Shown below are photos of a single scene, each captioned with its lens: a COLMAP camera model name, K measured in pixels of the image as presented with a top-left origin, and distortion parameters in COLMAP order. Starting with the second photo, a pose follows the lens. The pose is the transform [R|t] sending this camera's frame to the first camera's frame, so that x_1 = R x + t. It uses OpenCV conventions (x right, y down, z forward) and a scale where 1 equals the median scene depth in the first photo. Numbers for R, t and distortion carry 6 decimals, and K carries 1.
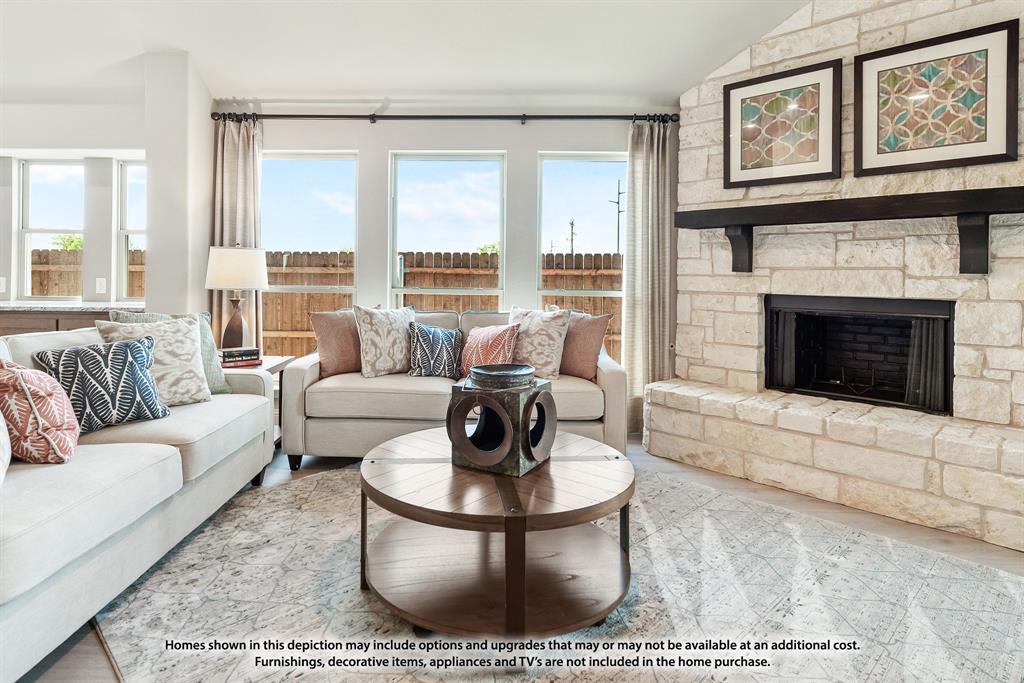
lens RADIAL K [[576.0, 0, 473.3], [0, 576.0, 281.1], [0, 0, 1]] dist [0.011384, -0.002108]
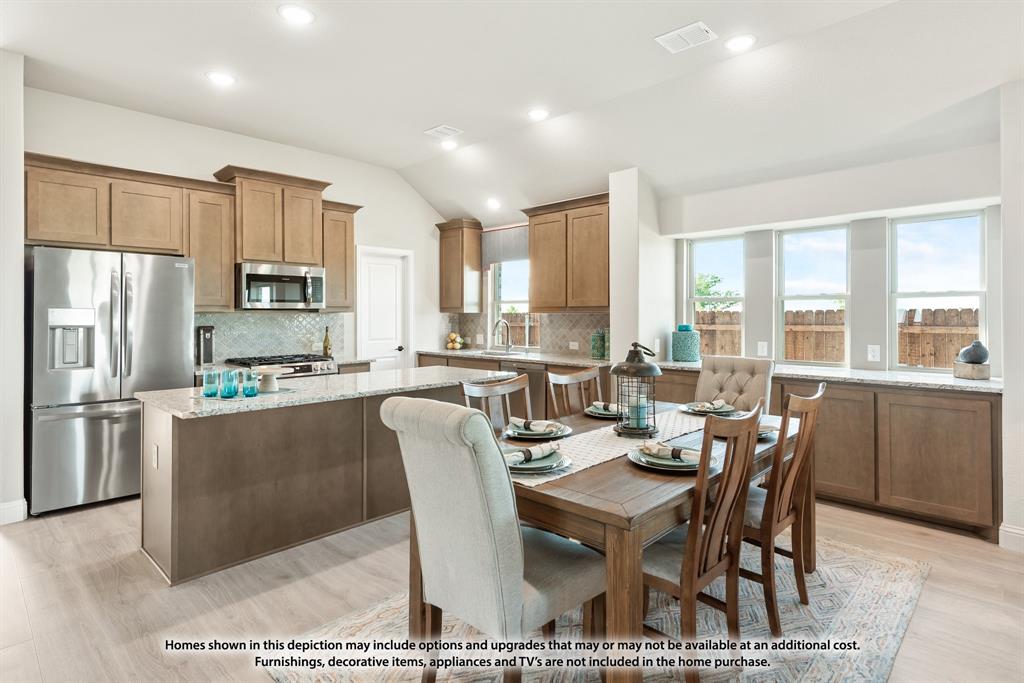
lens RADIAL K [[528.5, 0, 530.4], [0, 528.5, 313.2], [0, 0, 1]] dist [0.010081, -0.001208]
pose [[0.744890, -0.014250, -0.667035, -0.664089], [0.000455, 0.999783, -0.020850, -0.053965], [0.667187, 0.015228, 0.744735, -0.029609]]
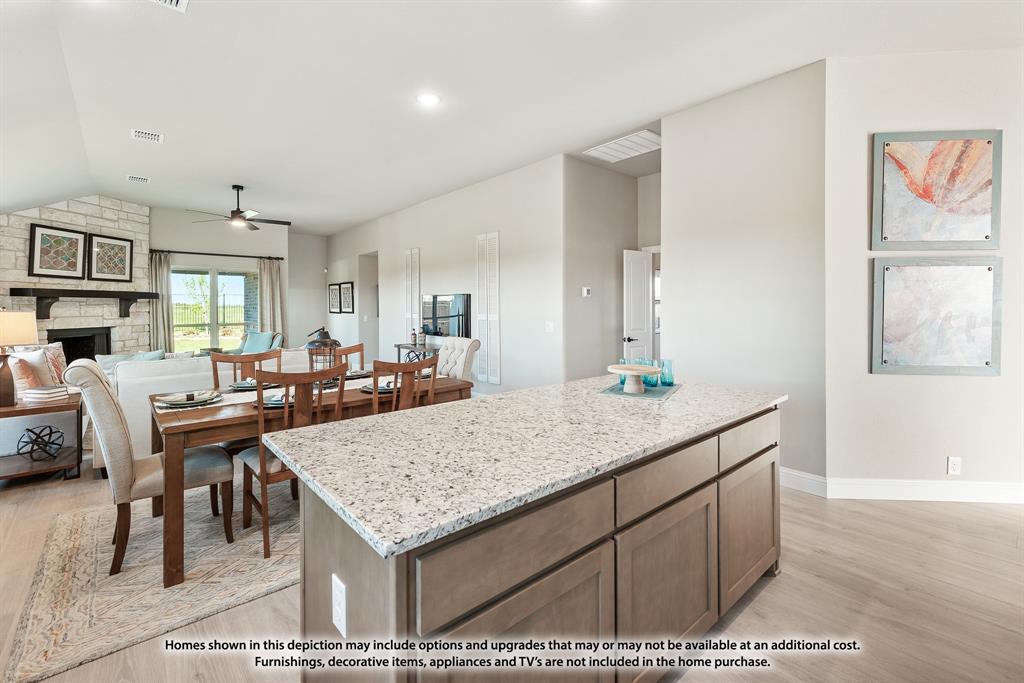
lens RADIAL K [[453.3, 0, 508.8], [0, 453.3, 309.0], [0, 0, 1]] dist [0.011254, -0.000341]
pose [[-0.673913, -0.010621, 0.738735, -1.999671], [0.008836, 0.999709, 0.022433, -0.081184], [-0.738758, 0.021645, -0.673623, 0.969840]]
